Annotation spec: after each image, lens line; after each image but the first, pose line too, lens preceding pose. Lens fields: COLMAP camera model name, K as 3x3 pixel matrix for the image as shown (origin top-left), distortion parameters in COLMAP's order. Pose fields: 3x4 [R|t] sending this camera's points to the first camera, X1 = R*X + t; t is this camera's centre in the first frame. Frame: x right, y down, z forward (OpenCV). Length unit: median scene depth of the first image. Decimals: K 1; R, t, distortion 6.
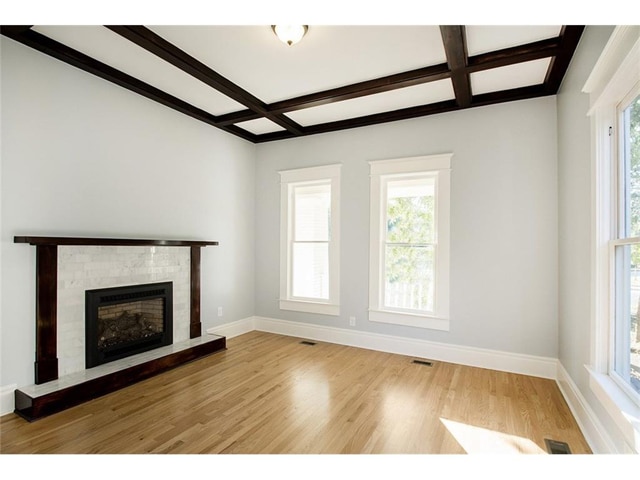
lens RADIAL K [[345.5, 0, 318.0], [0, 345.5, 245.4], [0, 0, 1]] dist [-0.003685, -0.000143]
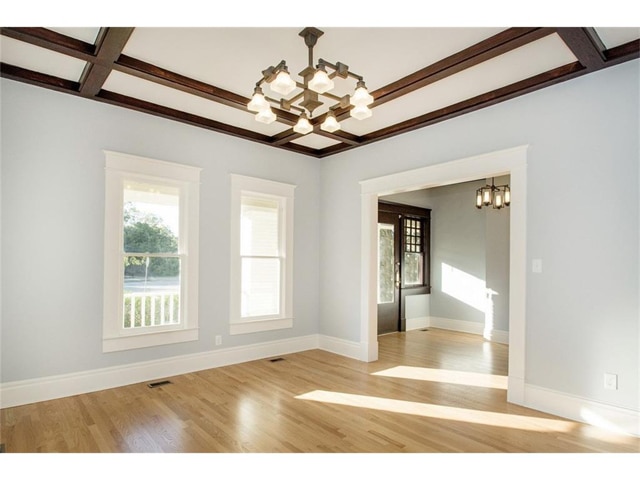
lens RADIAL K [[345.5, 0, 317.7], [0, 345.5, 240.2], [0, 0, 1]] dist [-0.003685, -0.000143]
pose [[0.364966, 0.036998, 0.930286, -0.697655], [-0.016686, 0.999310, -0.033197, -0.023568], [-0.930871, -0.003407, 0.365331, 0.424150]]
